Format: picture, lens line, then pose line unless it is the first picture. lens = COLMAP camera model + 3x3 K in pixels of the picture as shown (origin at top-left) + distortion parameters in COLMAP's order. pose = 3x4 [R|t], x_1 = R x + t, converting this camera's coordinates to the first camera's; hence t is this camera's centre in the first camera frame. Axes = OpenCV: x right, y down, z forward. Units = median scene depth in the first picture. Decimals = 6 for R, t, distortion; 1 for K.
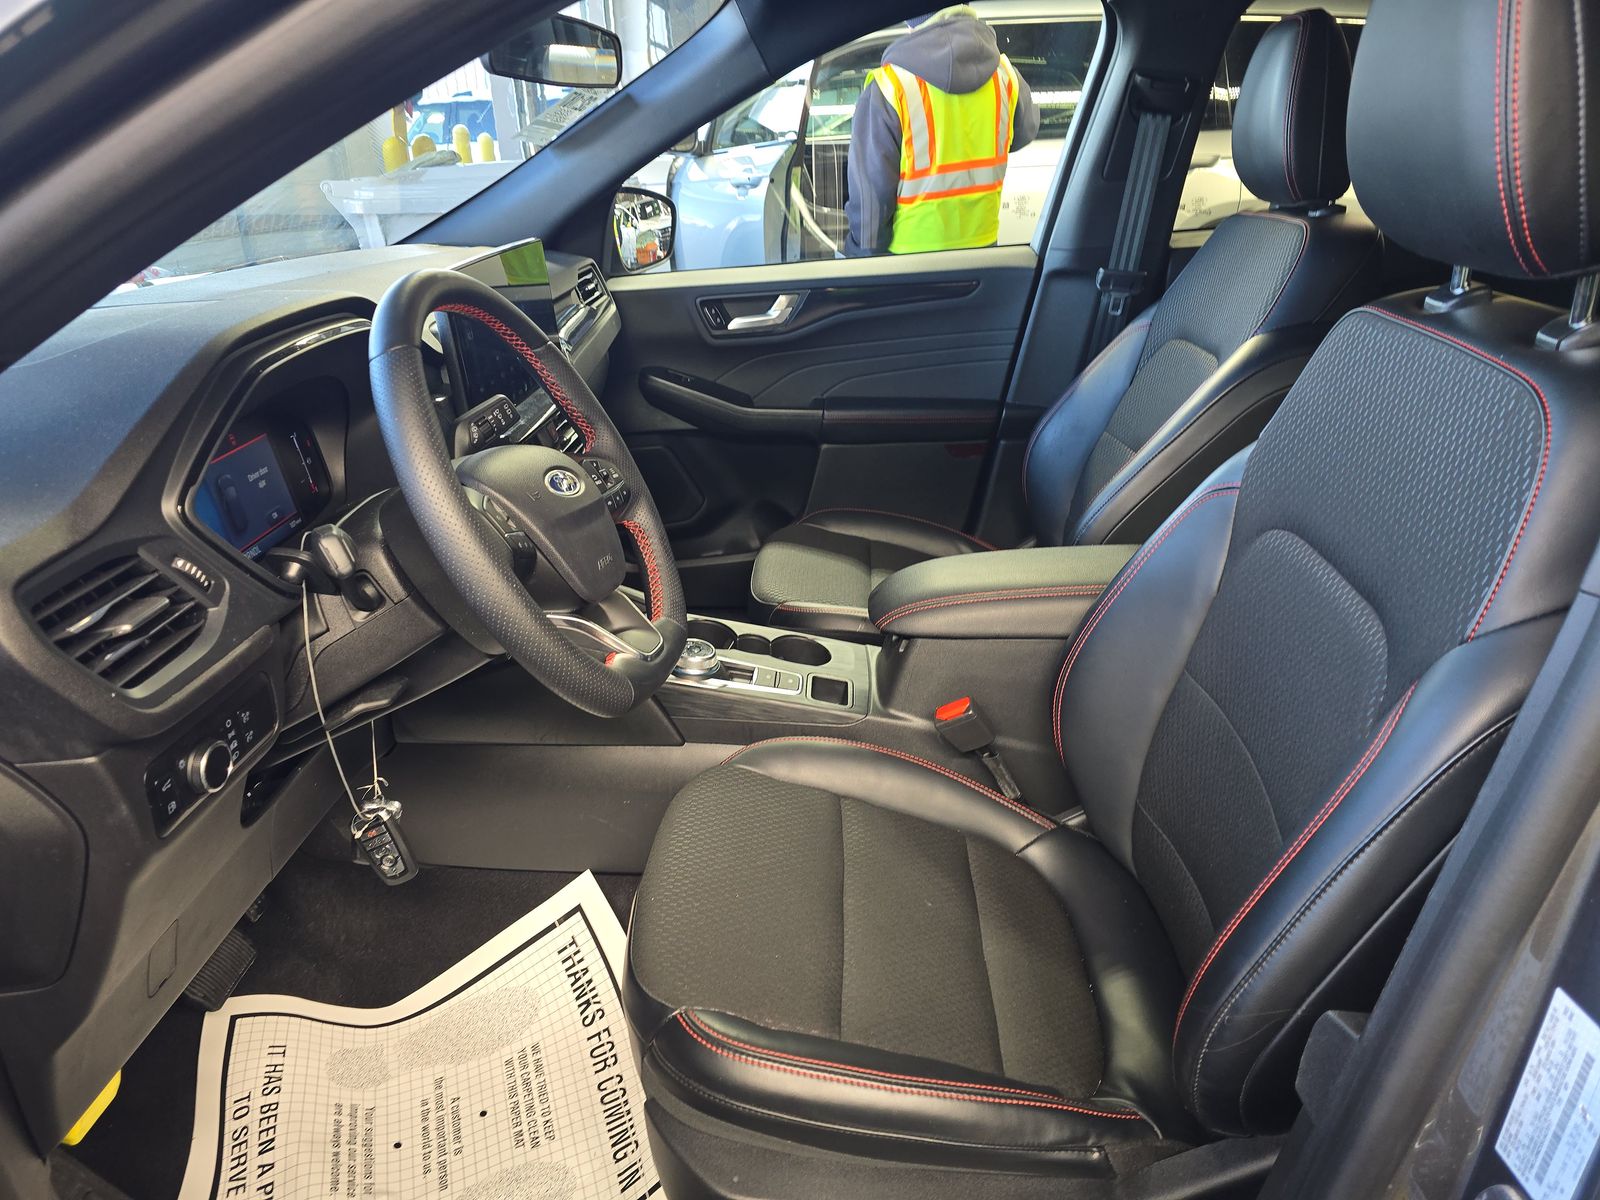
lens RADIAL K [[1082.8, 0, 800.0], [0, 1082.8, 600.0], [0, 0, 1]] dist [0.039127, -0.042751]
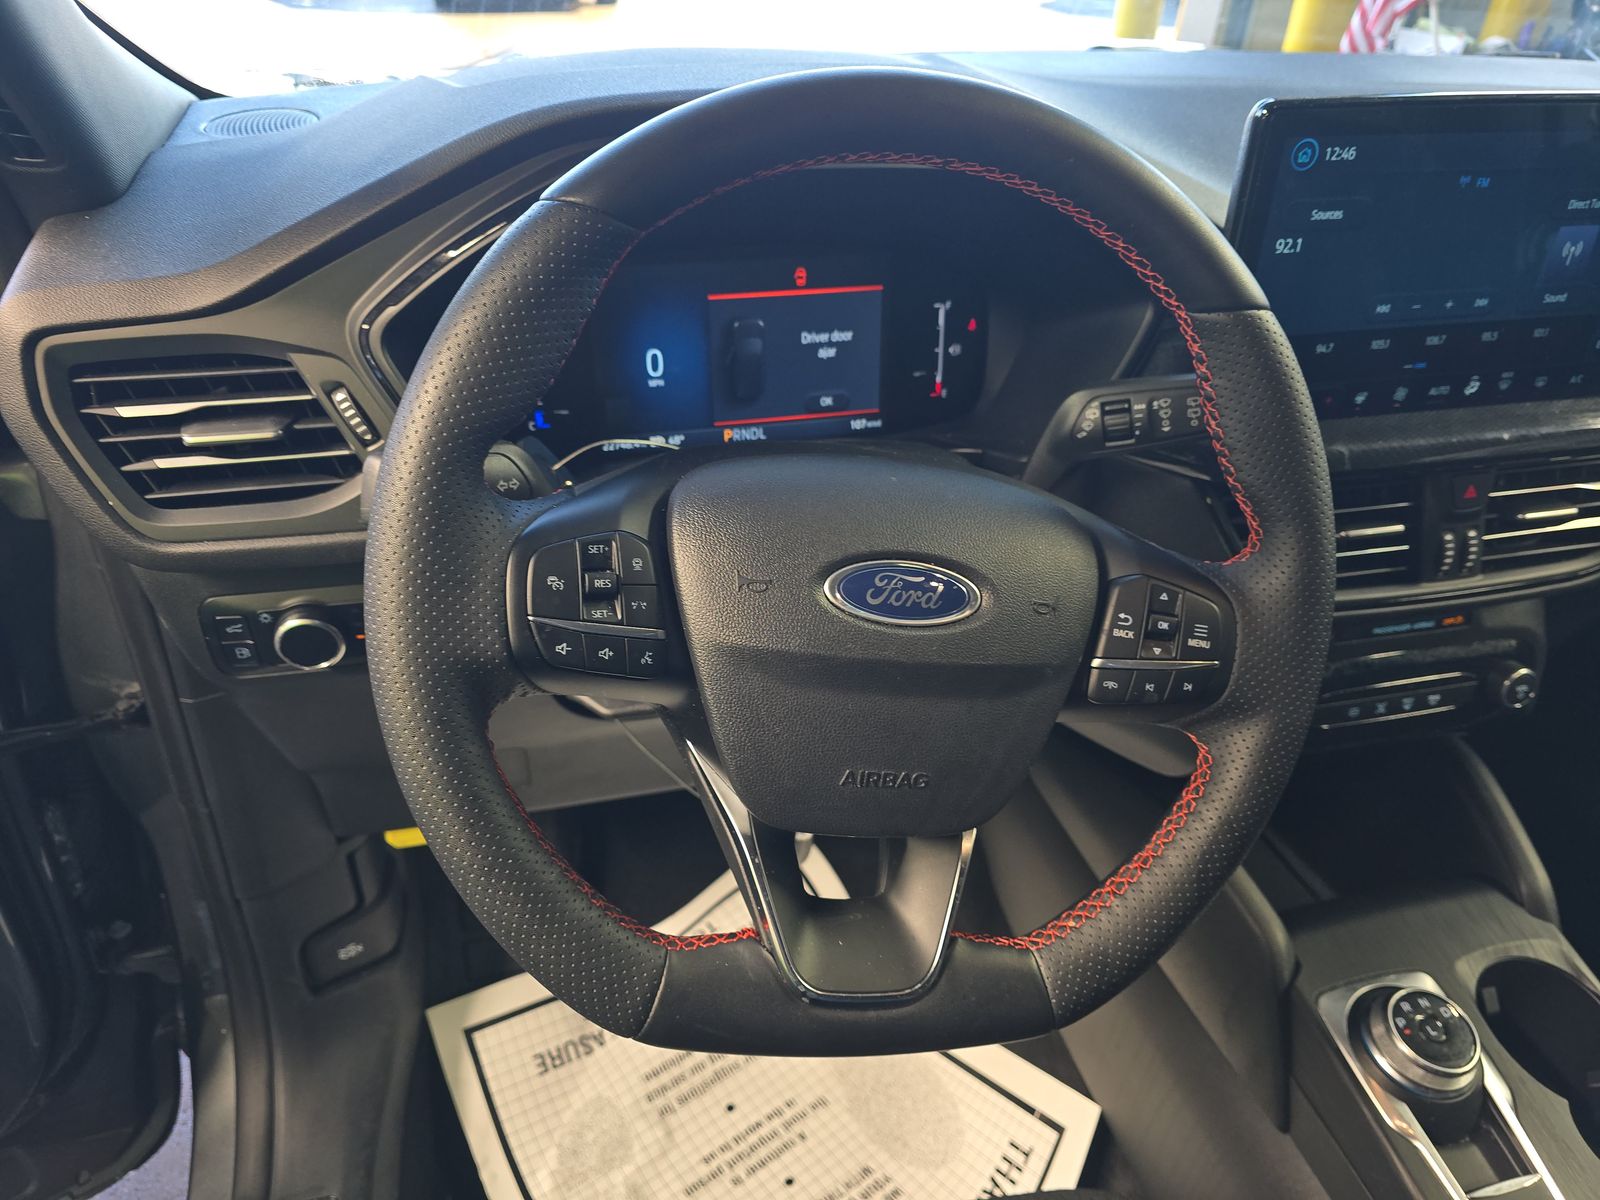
lens RADIAL K [[1082.8, 0, 800.0], [0, 1082.8, 600.0], [0, 0, 1]] dist [0.039127, -0.042751]
pose [[0.293489, 0.556159, -0.777529, 0.095422], [-0.422151, 0.805146, 0.416567, -0.207790], [0.857702, 0.205977, 0.471085, 0.560310]]
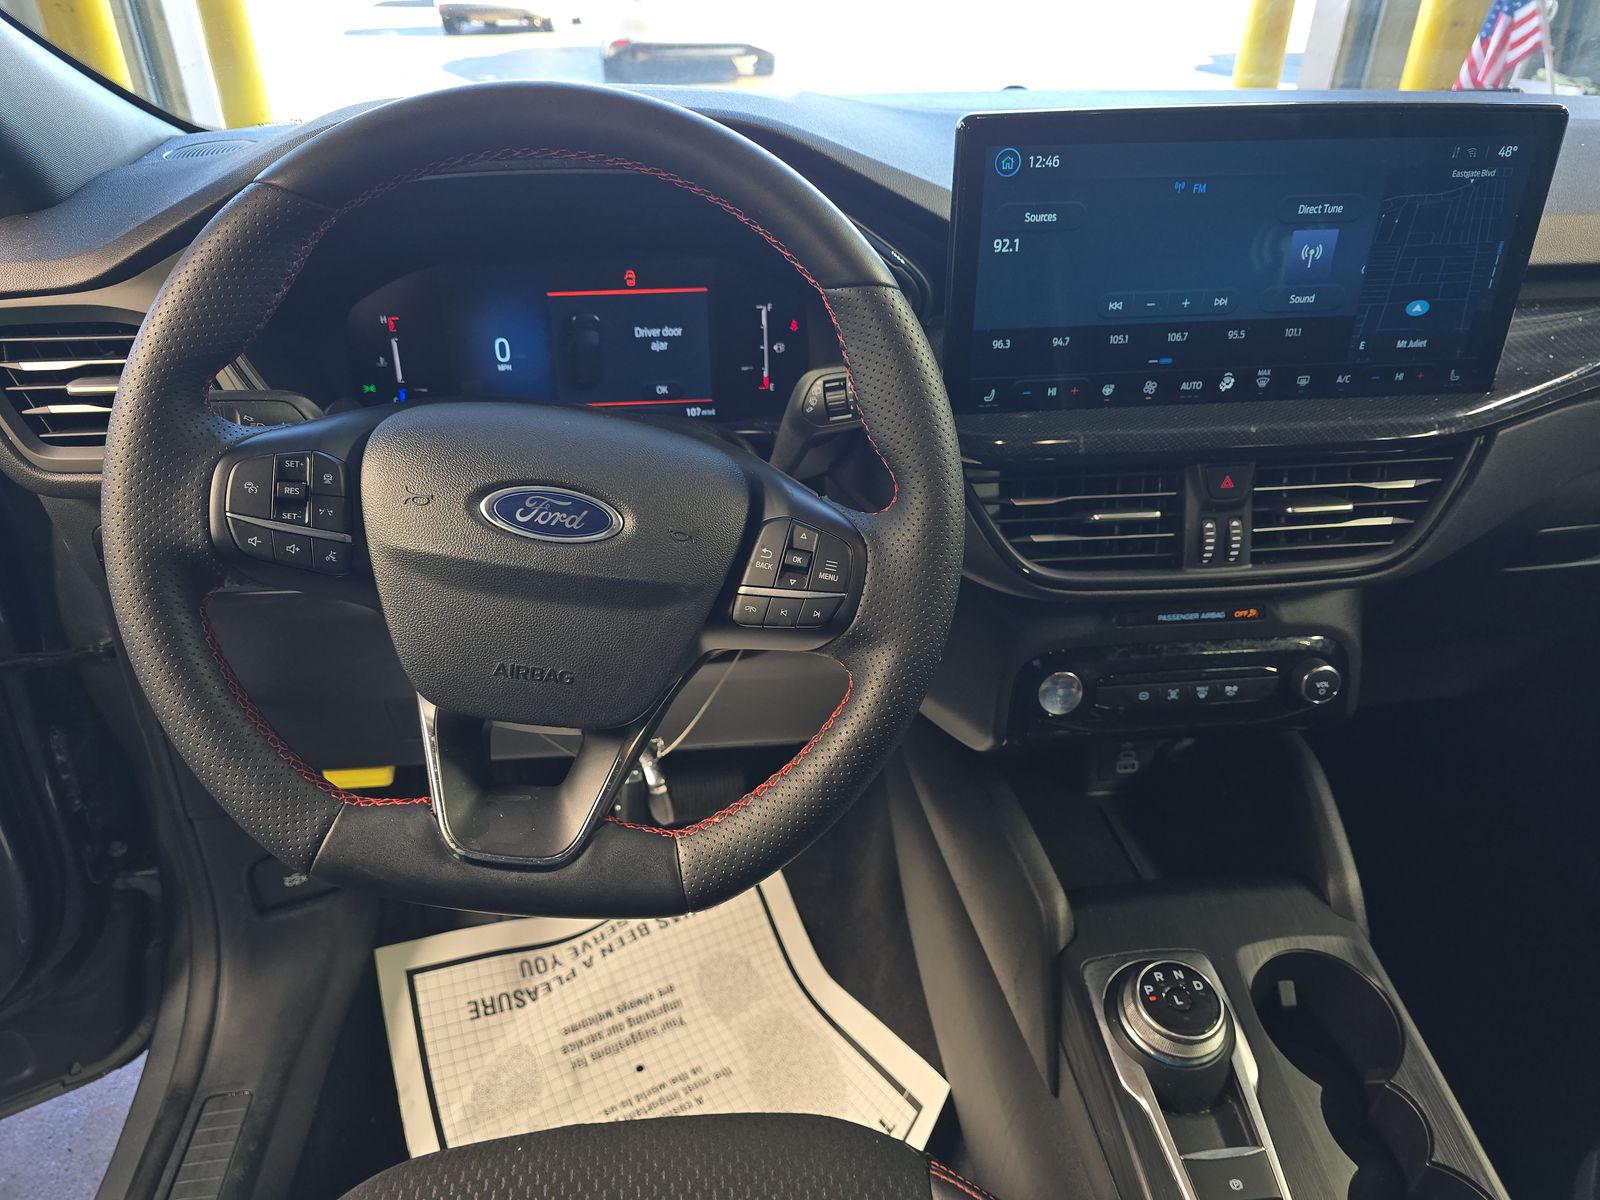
lens RADIAL K [[1076.9, 0, 800.0], [0, 1076.9, 600.0], [0, 0, 1]] dist [0.061485, -0.067839]
pose [[0.160412, 0.527833, -0.834062, 0.208910], [-0.406108, 0.805464, 0.431630, -0.268489], [0.899636, 0.269481, 0.343563, 0.703655]]
